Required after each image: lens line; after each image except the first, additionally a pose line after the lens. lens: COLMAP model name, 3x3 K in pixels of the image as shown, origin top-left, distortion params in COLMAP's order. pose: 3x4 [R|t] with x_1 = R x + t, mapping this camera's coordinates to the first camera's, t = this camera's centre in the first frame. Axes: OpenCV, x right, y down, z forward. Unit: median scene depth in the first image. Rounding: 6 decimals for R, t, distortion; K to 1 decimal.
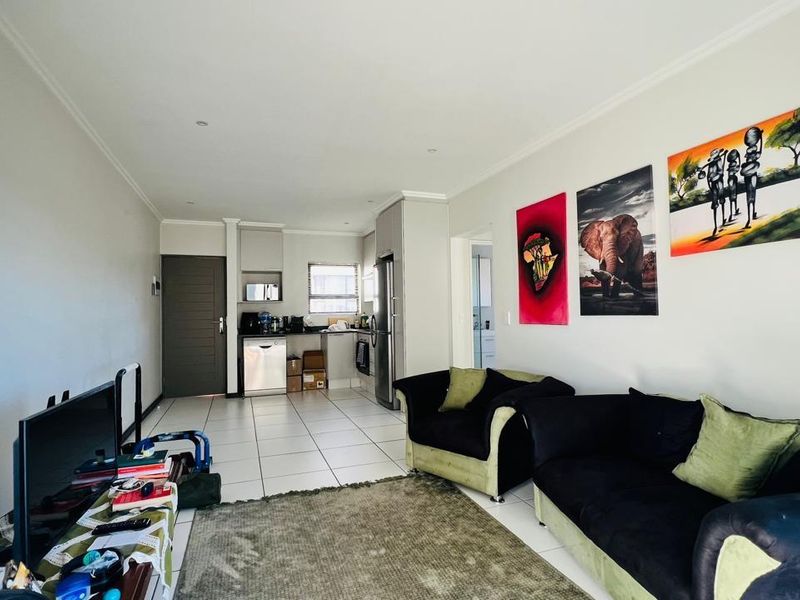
lens RADIAL K [[432.8, 0, 395.0], [0, 432.8, 299.4], [0, 0, 1]] dist [0.001473, -0.000245]
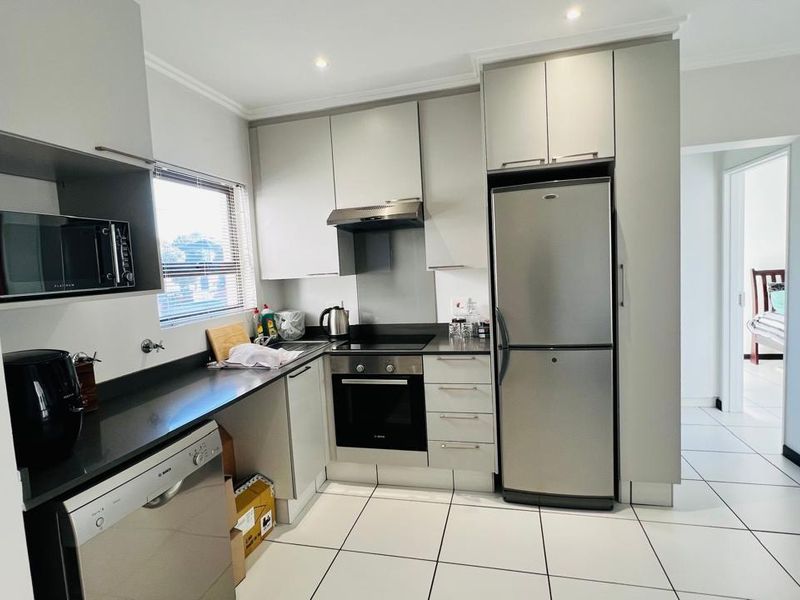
lens RADIAL K [[432.8, 0, 395.0], [0, 432.8, 299.4], [0, 0, 1]] dist [0.001473, -0.000245]
pose [[0.572941, -0.078794, 0.815800, -0.384233], [0.021769, 0.996480, 0.080956, -0.007675], [-0.819307, -0.028623, 0.572640, 0.724412]]
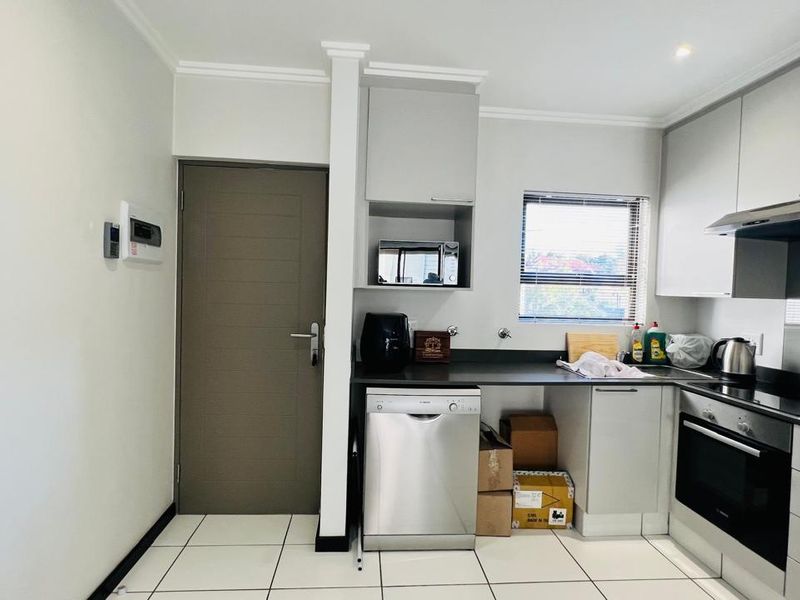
lens RADIAL K [[432.8, 0, 395.0], [0, 432.8, 299.4], [0, 0, 1]] dist [0.001473, -0.000245]
pose [[0.960771, 0.054536, -0.271927, -0.216520], [-0.040255, 0.997515, 0.057828, -0.004839], [0.274405, -0.044613, 0.960579, 0.616131]]
